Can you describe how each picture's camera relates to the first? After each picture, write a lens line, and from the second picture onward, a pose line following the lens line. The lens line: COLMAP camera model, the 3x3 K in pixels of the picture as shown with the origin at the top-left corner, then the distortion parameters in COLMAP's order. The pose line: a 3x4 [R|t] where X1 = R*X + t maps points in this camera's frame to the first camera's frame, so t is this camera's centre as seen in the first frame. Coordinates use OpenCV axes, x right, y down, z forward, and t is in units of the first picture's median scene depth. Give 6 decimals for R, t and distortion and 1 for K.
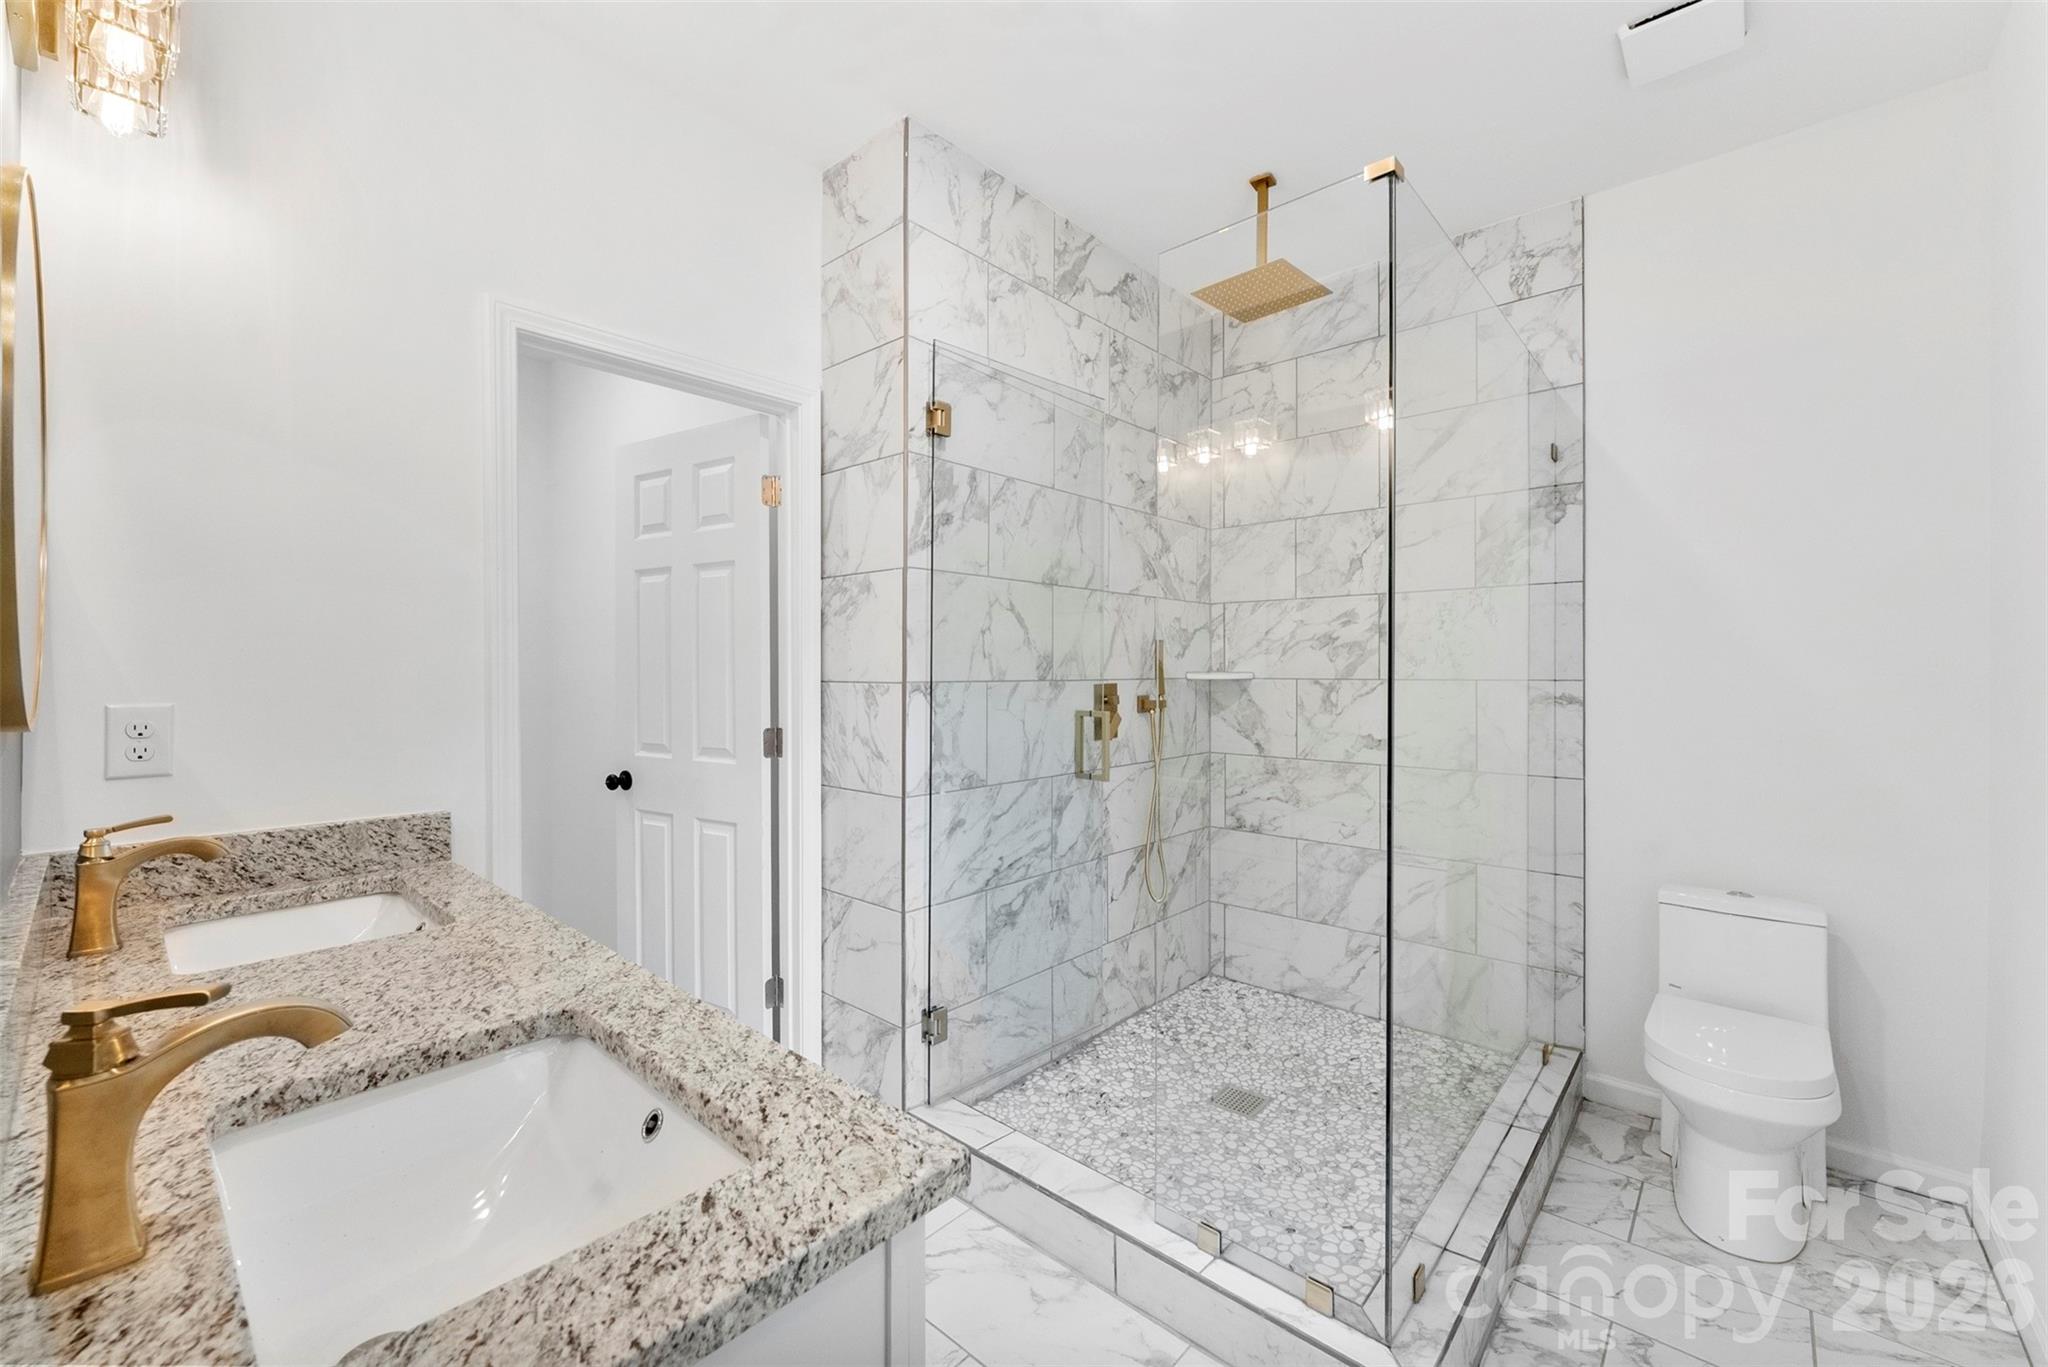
lens RADIAL K [[826.8, 0, 1031.2], [0, 826.8, 671.3], [0, 0, 1]] dist [-0.000261, 0.000047]
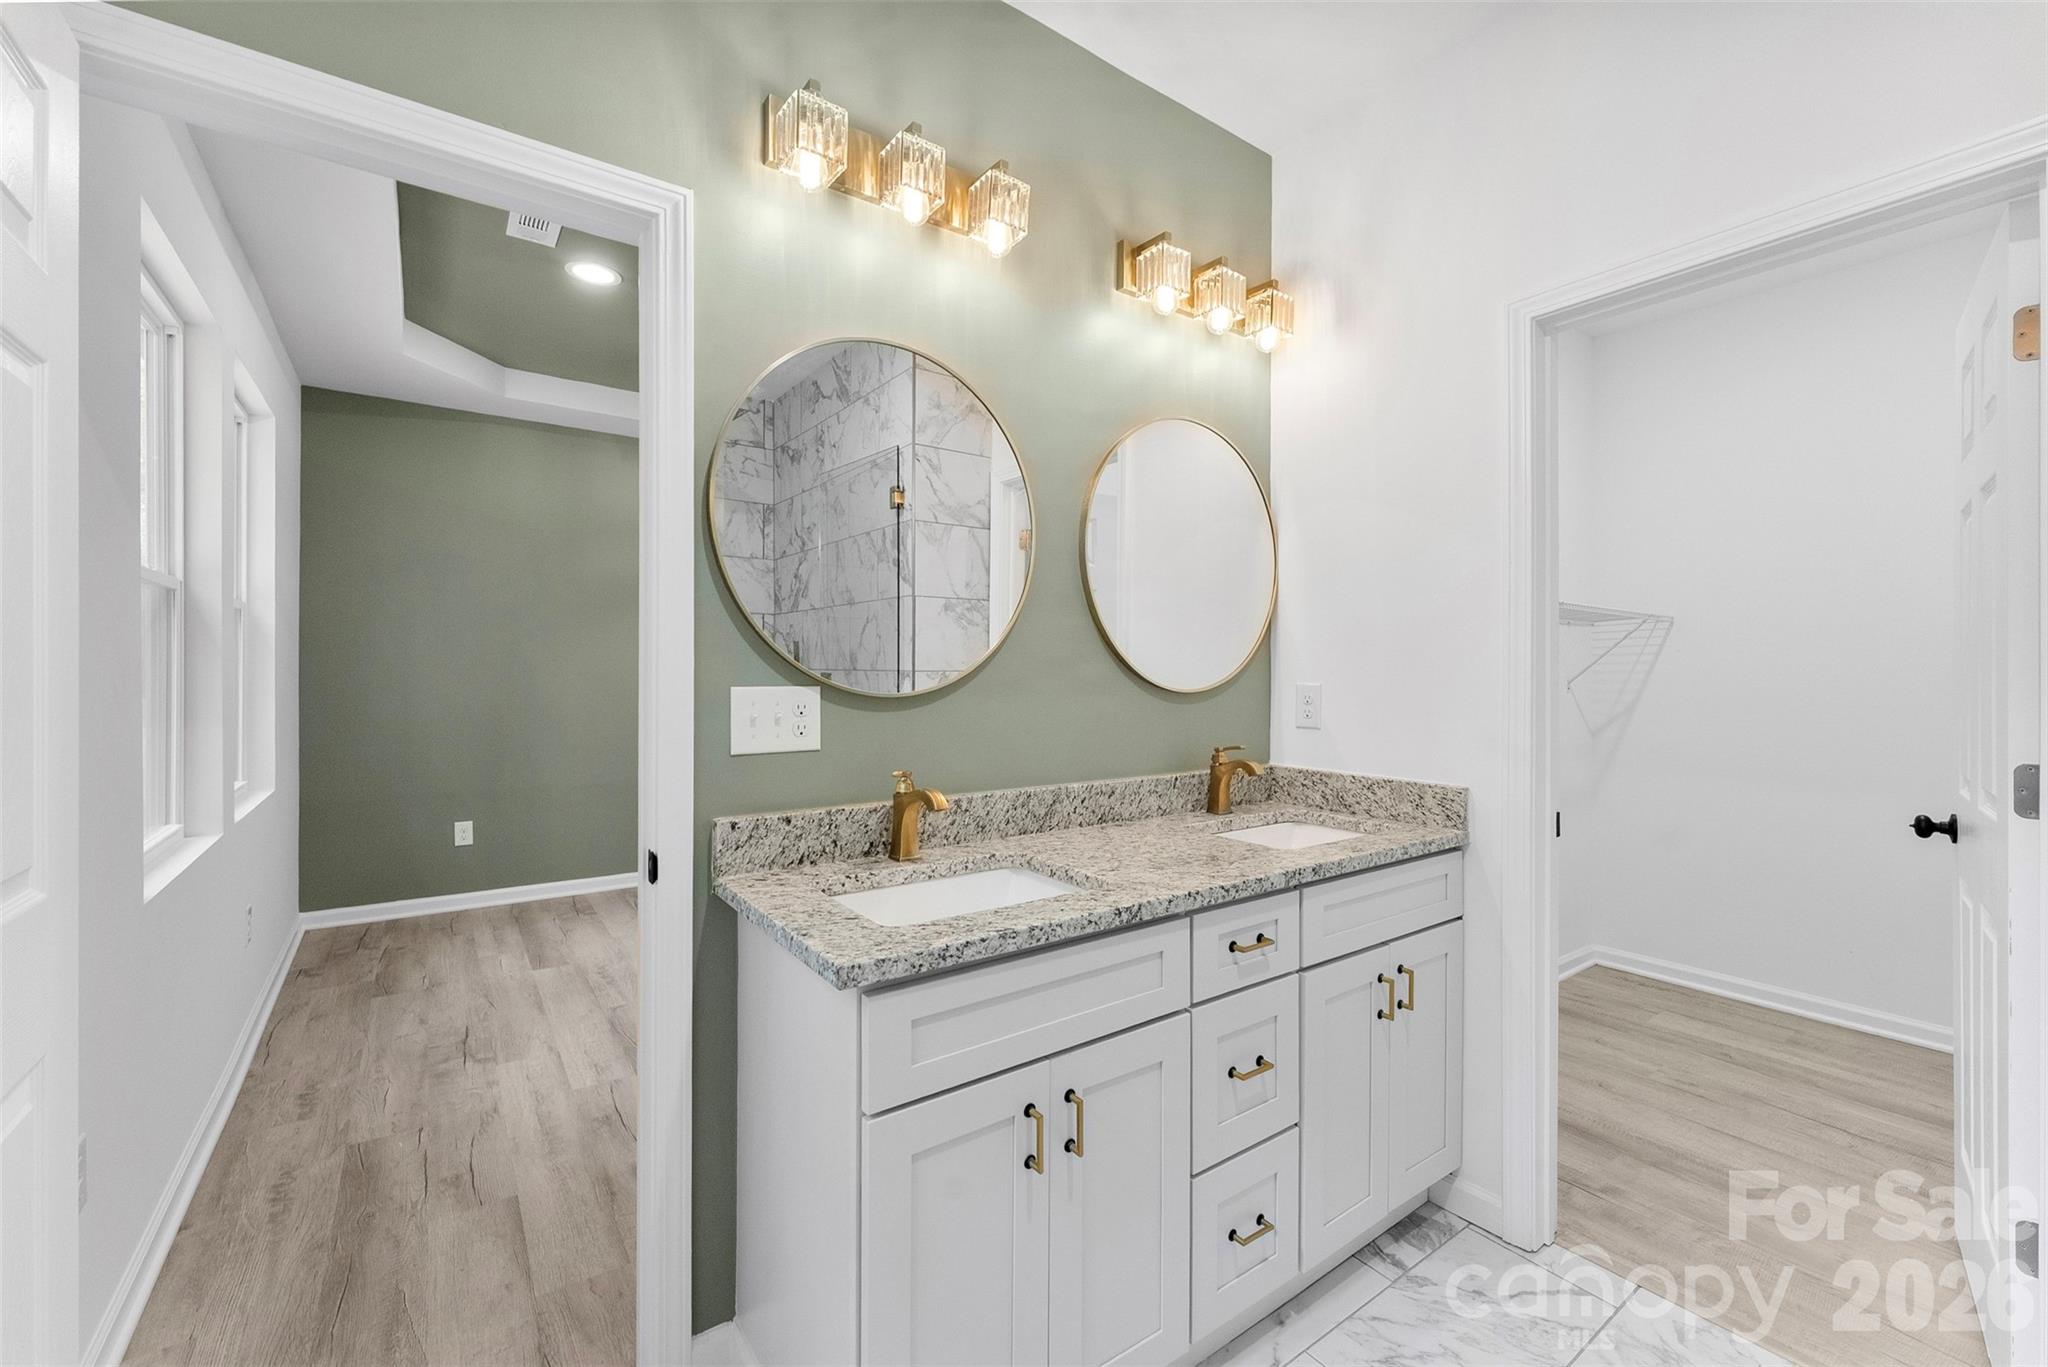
lens RADIAL K [[839.5, 0, 1020.9], [0, 839.5, 678.0], [0, 0, 1]] dist [-0.002293, -0.000261]
pose [[-0.223212, 0.008896, -0.974729, 0.616925], [-0.006528, 0.999922, 0.010621, 0.014026], [0.974748, 0.008734, -0.223136, 0.761884]]
